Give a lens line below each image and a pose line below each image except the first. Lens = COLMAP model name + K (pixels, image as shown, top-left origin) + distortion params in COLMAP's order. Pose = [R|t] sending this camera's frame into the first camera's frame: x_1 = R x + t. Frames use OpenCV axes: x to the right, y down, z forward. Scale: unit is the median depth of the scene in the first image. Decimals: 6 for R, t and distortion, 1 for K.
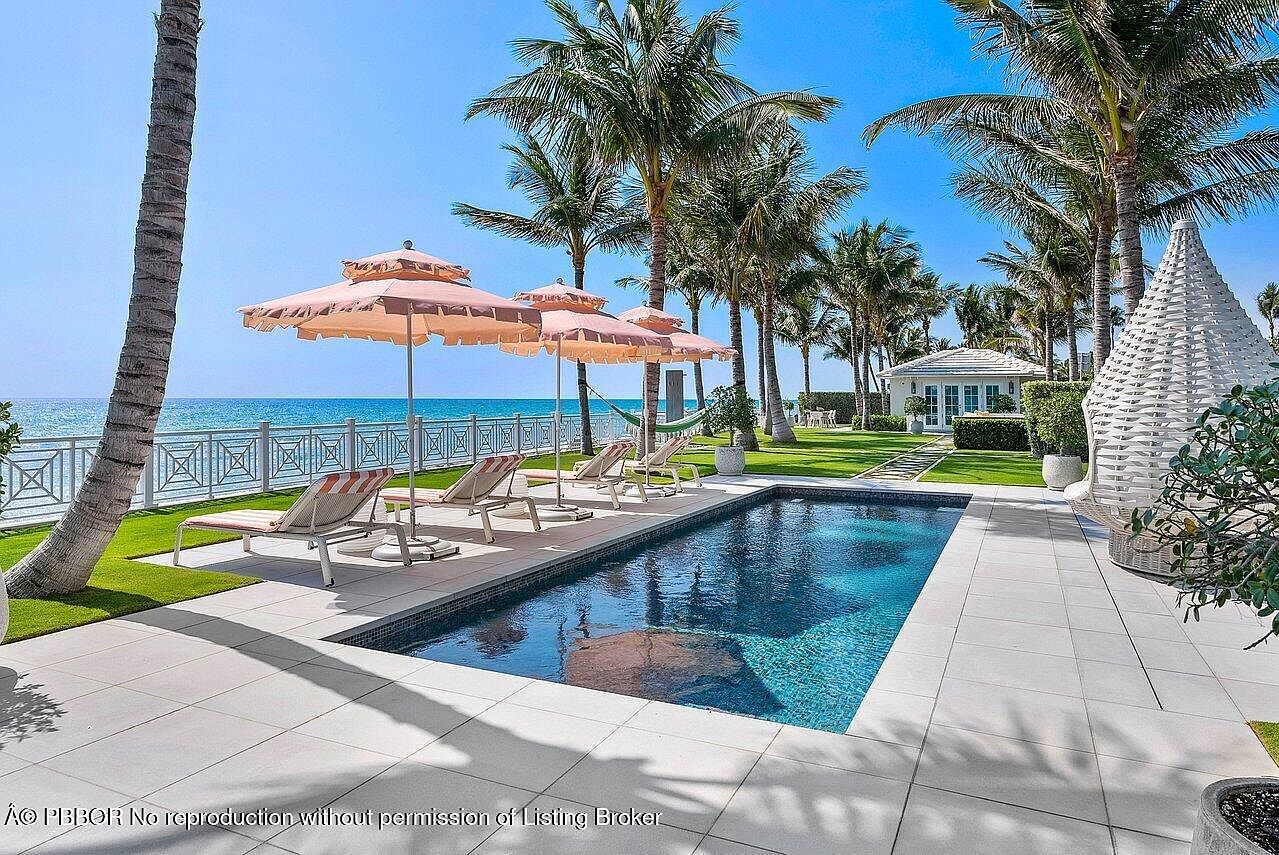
lens RADIAL K [[839.2, 0, 636.7], [0, 839.2, 392.6], [0, 0, 1]] dist [-0.003434, -0.000439]
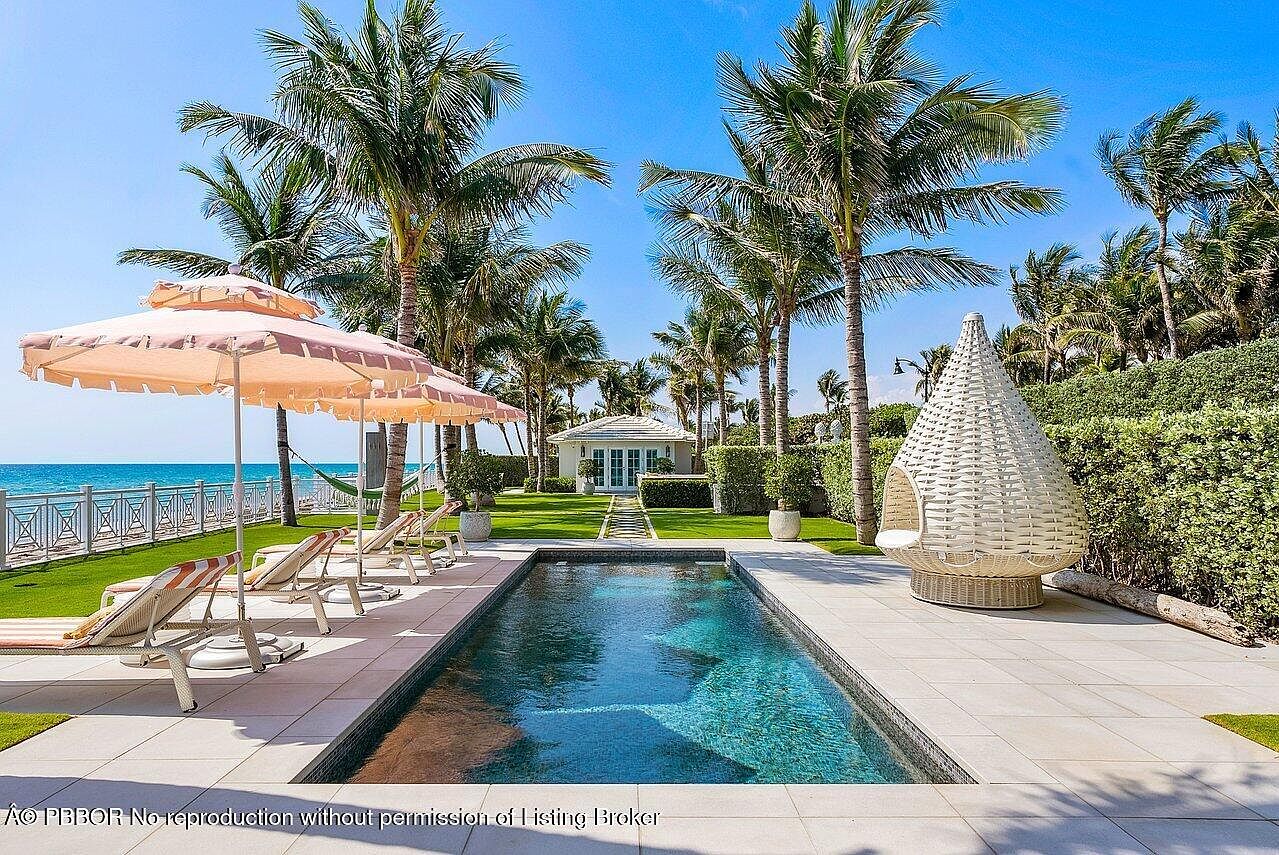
lens RADIAL K [[821.9, 0, 659.1], [0, 821.9, 457.9], [0, 0, 1]] dist [-0.001783, 0.000168]
pose [[0.897760, -0.001610, 0.440482, -0.136930], [0.000702, 0.999997, 0.002224, 0.000390], [-0.440485, -0.001688, 0.897758, 0.065054]]
